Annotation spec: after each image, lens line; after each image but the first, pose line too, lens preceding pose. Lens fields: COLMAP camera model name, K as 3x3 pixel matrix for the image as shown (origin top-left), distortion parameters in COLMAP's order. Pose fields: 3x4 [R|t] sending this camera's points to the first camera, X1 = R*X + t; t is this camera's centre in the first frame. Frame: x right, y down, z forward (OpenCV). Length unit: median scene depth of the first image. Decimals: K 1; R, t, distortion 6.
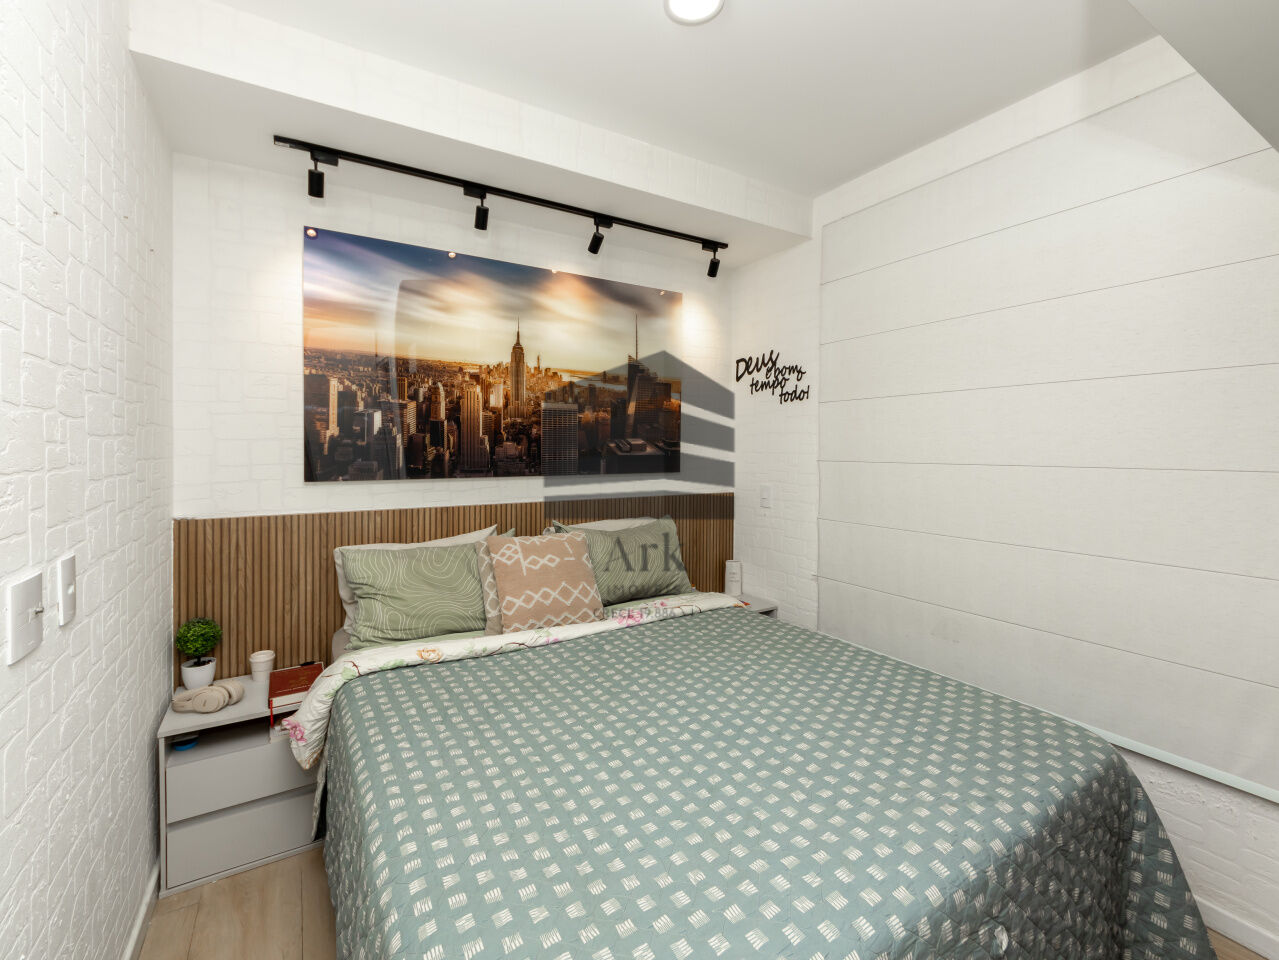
lens RADIAL K [[562.5, 0, 636.4], [0, 562.5, 454.7], [0, 0, 1]] dist [0.000226, -0.000167]
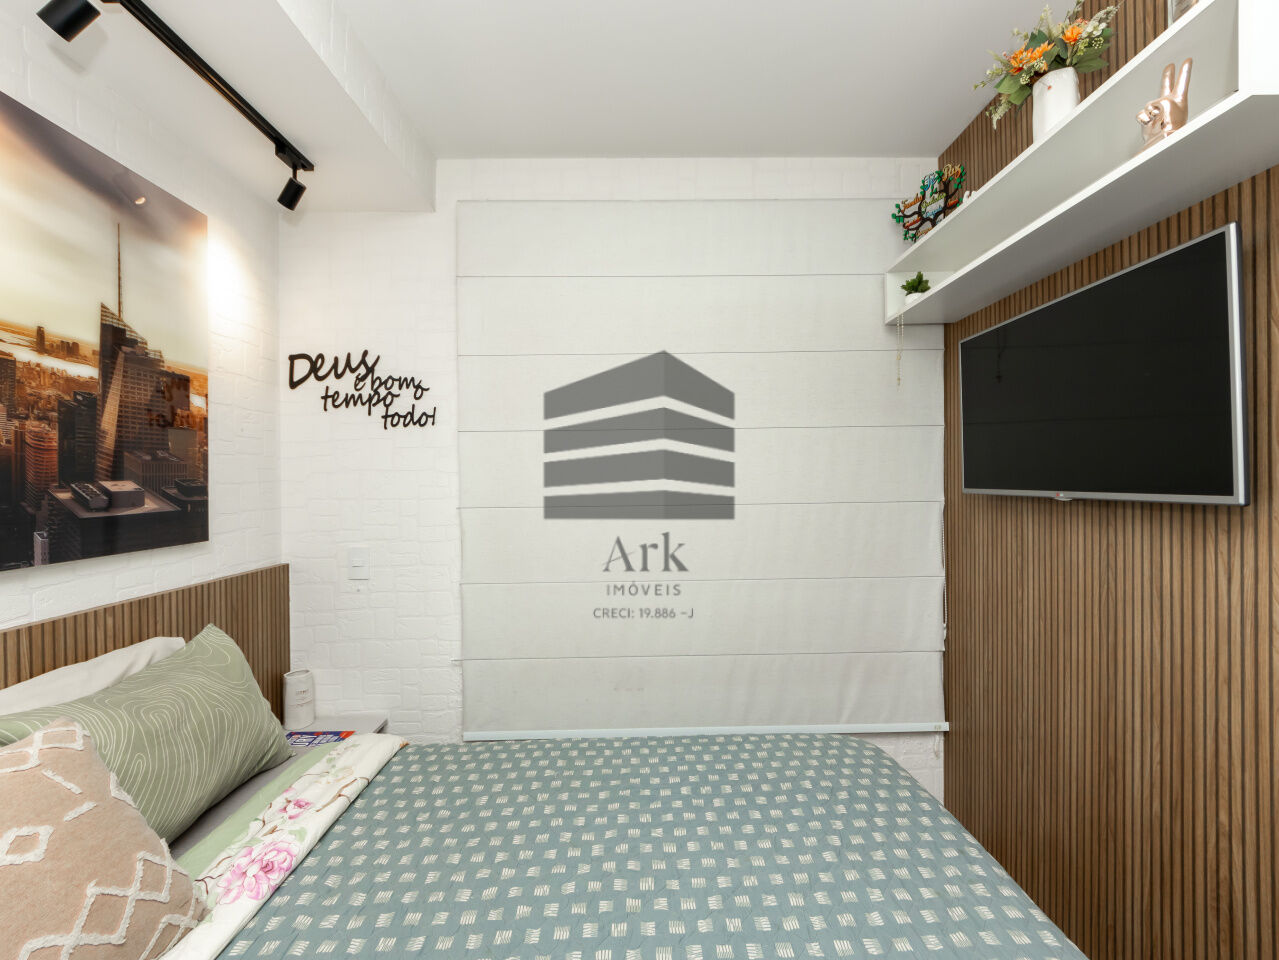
lens RADIAL K [[562.6, 0, 638.6], [0, 562.6, 482.5], [0, 0, 1]] dist [-0.000623, -0.000259]
pose [[0.507745, -0.014731, 0.861381, -0.229474], [0.022795, 0.999733, 0.003661, -0.023067], [-0.861206, 0.017776, 0.507945, 0.453419]]
